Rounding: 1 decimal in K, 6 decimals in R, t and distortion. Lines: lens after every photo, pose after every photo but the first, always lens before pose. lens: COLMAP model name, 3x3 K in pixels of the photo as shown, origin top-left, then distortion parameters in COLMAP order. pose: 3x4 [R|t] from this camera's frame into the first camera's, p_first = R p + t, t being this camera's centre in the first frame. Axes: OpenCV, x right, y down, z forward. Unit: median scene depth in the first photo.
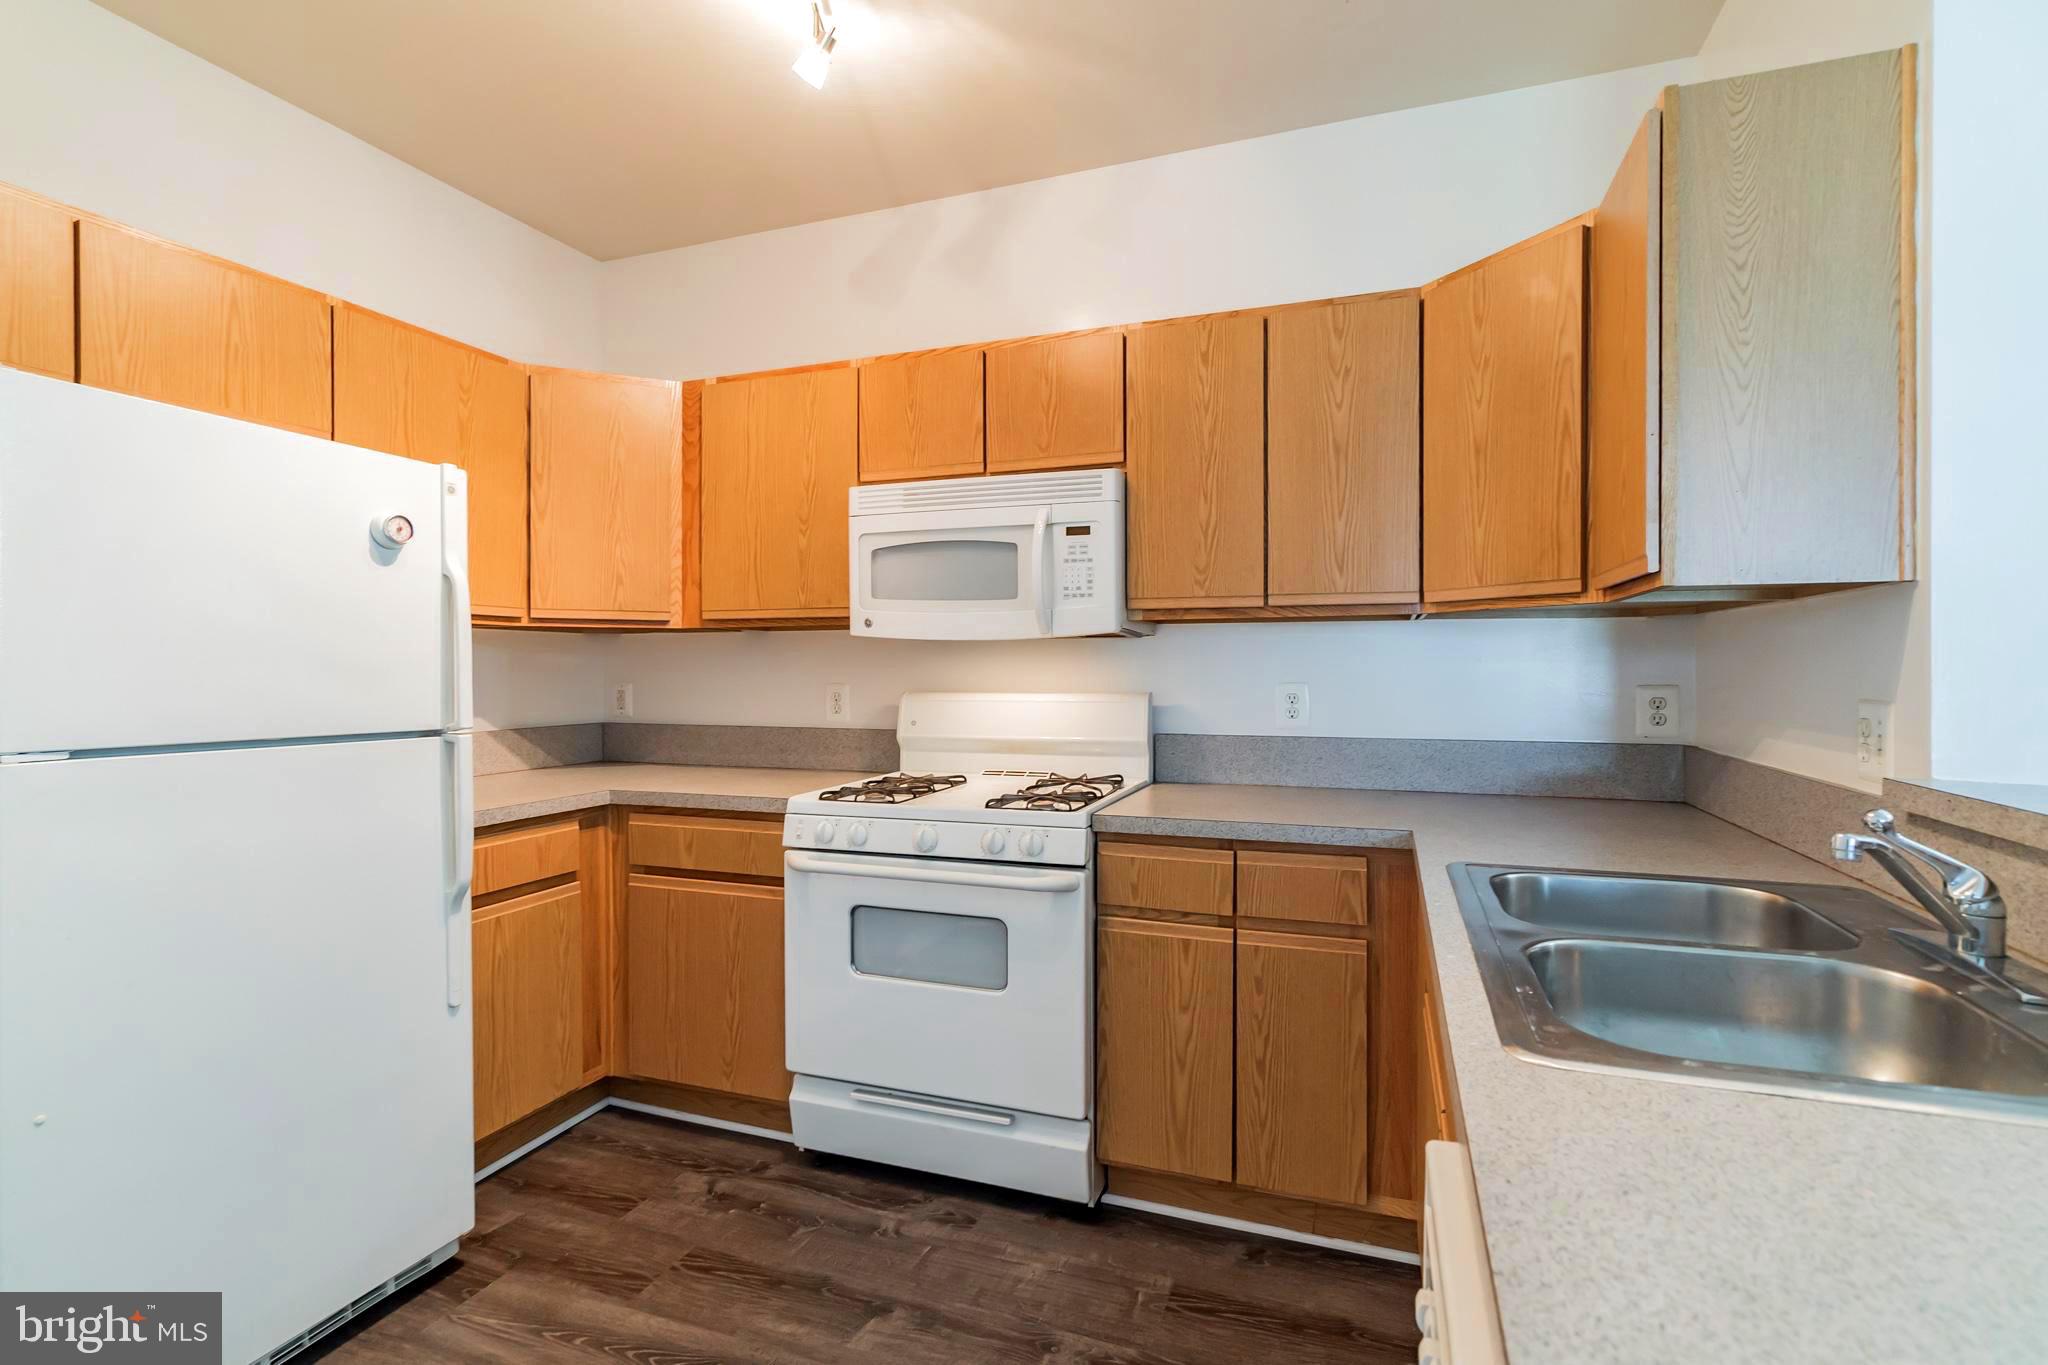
lens RADIAL K [[933.0, 0, 1041.0], [0, 933.0, 681.3], [0, 0, 1]] dist [0.001814, 0.001375]
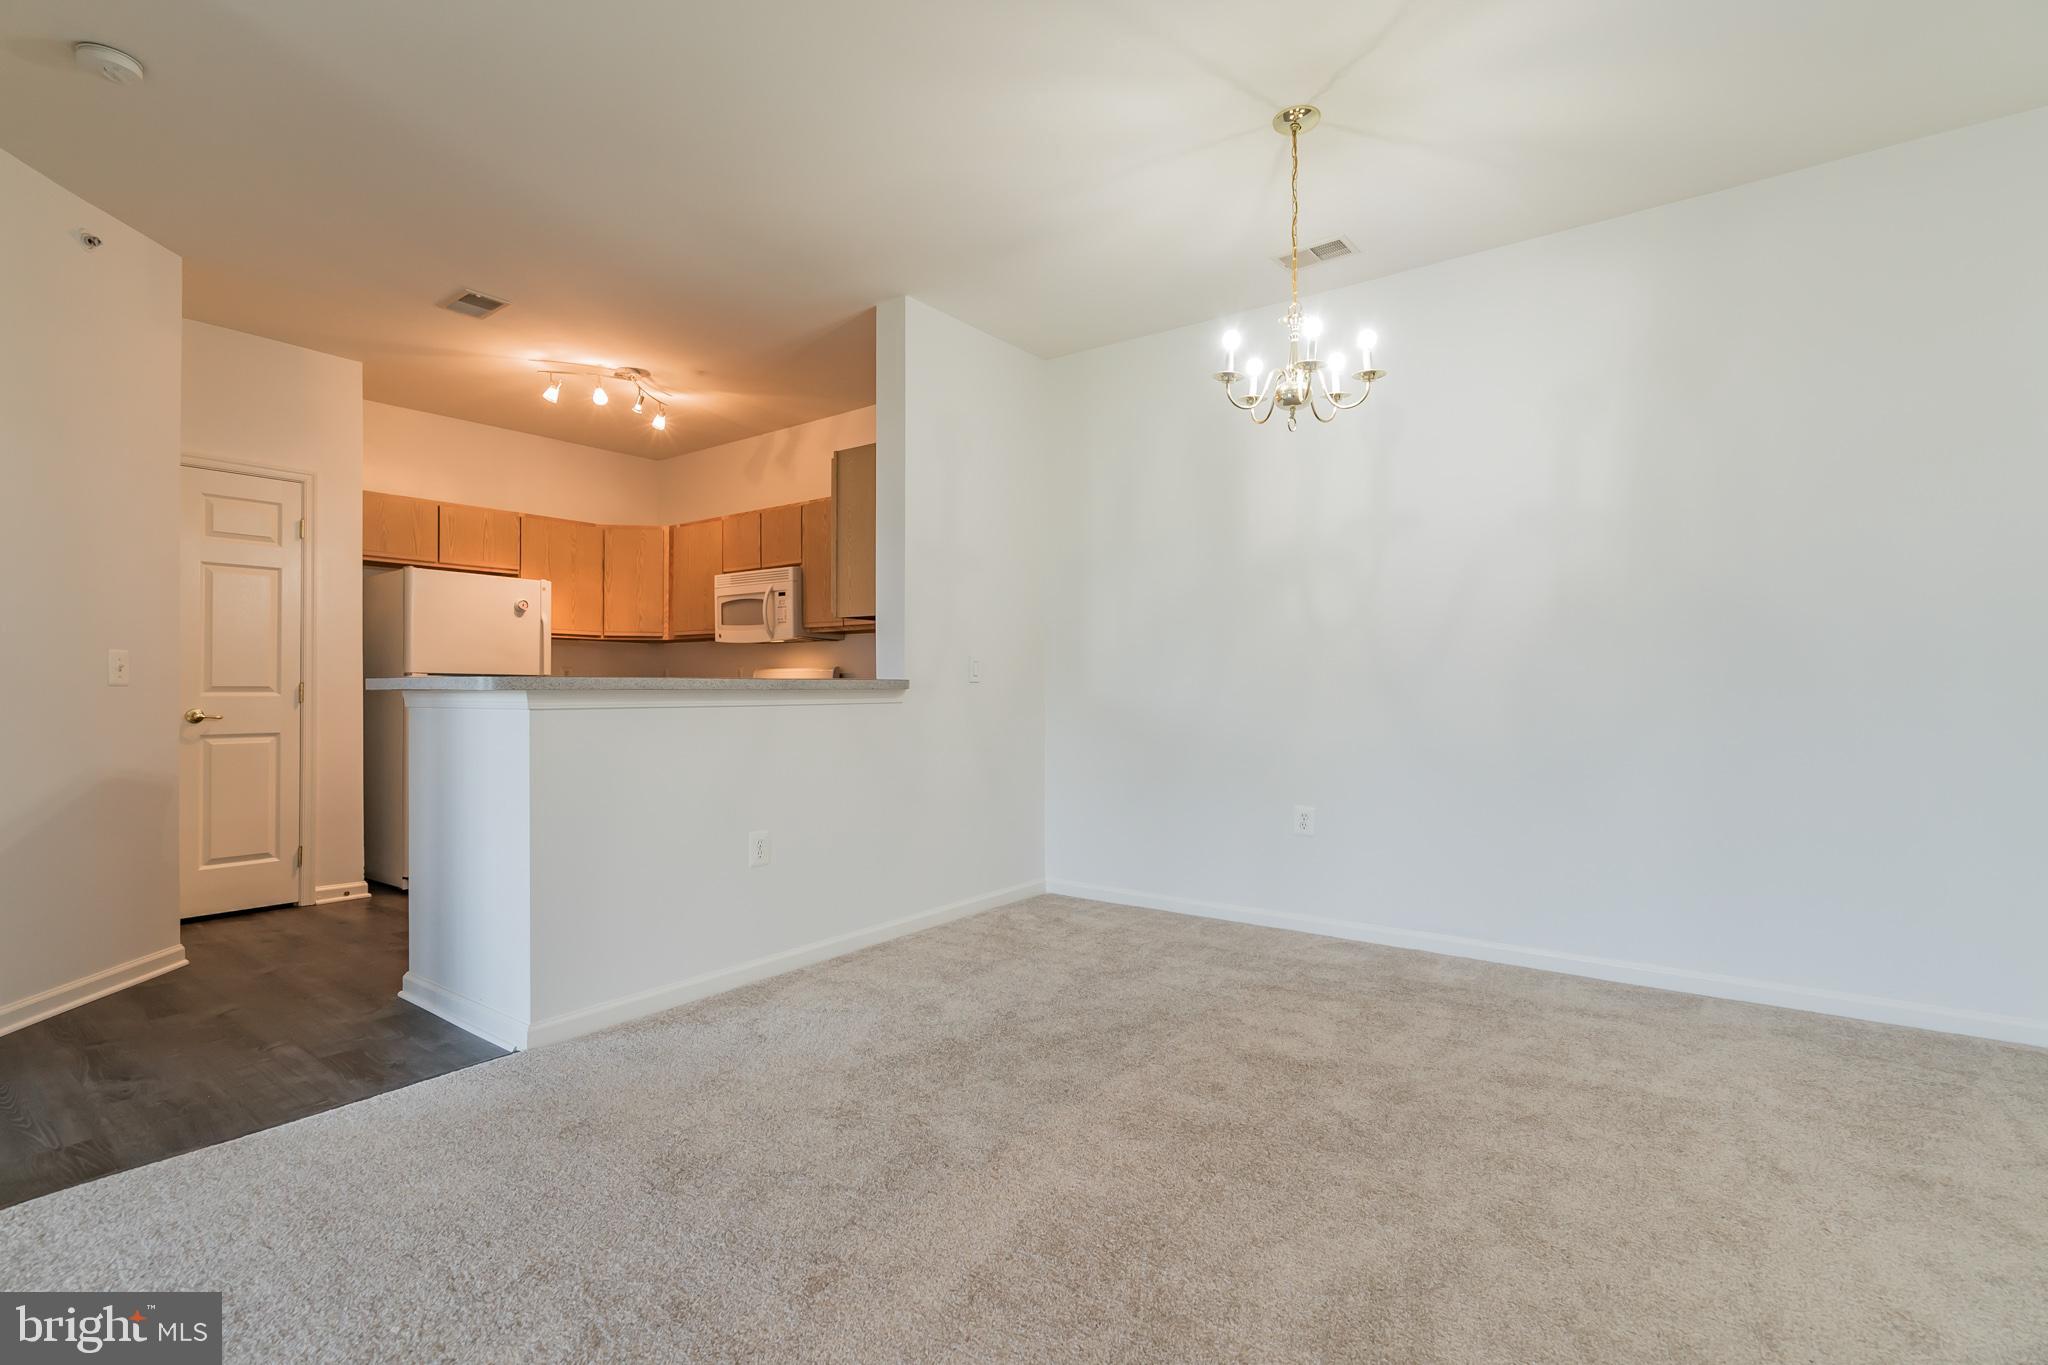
lens RADIAL K [[933.0, 0, 1012.1], [0, 933.0, 677.9], [0, 0, 1]] dist [0.001814, 0.001375]
pose [[0.946662, 0.000961, -0.322227, 1.269279], [-0.007190, 0.999810, -0.018140, 0.076269], [0.322148, 0.019489, 0.946489, -0.931953]]
